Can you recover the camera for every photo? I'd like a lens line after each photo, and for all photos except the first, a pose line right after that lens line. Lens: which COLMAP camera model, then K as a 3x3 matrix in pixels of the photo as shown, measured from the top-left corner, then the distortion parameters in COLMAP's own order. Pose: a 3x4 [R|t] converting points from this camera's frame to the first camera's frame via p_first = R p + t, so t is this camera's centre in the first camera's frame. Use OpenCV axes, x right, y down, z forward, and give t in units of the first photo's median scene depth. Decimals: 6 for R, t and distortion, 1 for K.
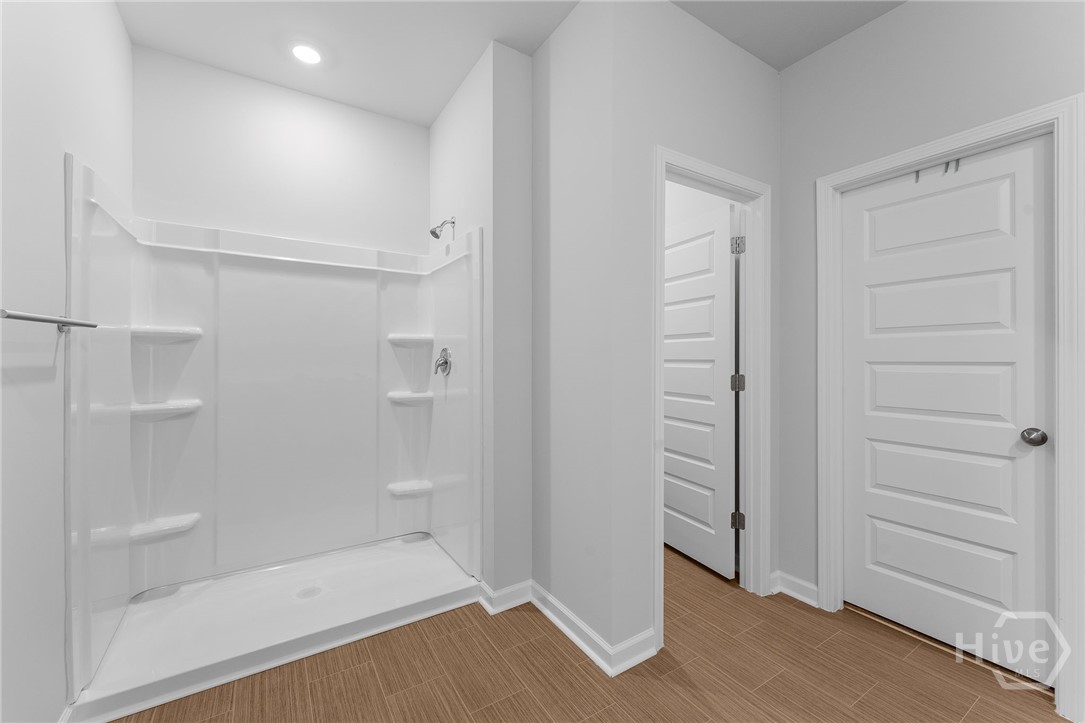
lens RADIAL K [[443.9, 0, 543.0], [0, 443.9, 361.1], [0, 0, 1]] dist [0.004580, -0.000473]
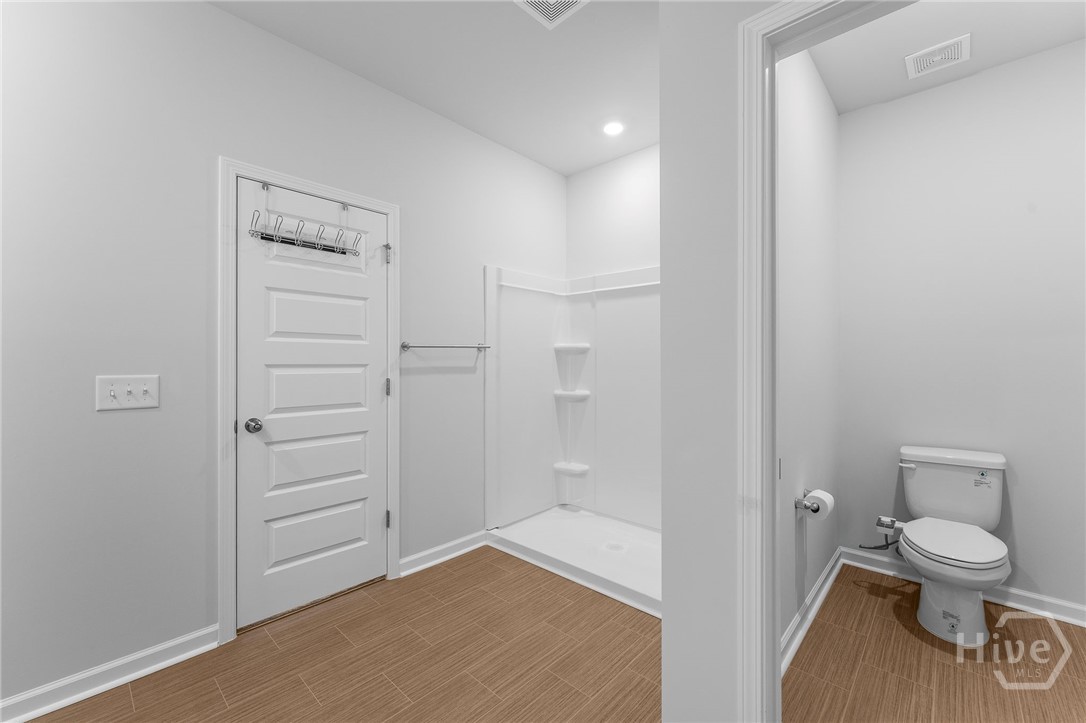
lens RADIAL K [[444.3, 0, 541.7], [0, 444.3, 359.2], [0, 0, 1]] dist [0.004580, -0.000473]
pose [[0.253087, -0.007584, -0.967414, 0.676262], [-0.009909, 0.999896, -0.010431, -0.003465], [0.967393, 0.012226, 0.252986, 0.480011]]
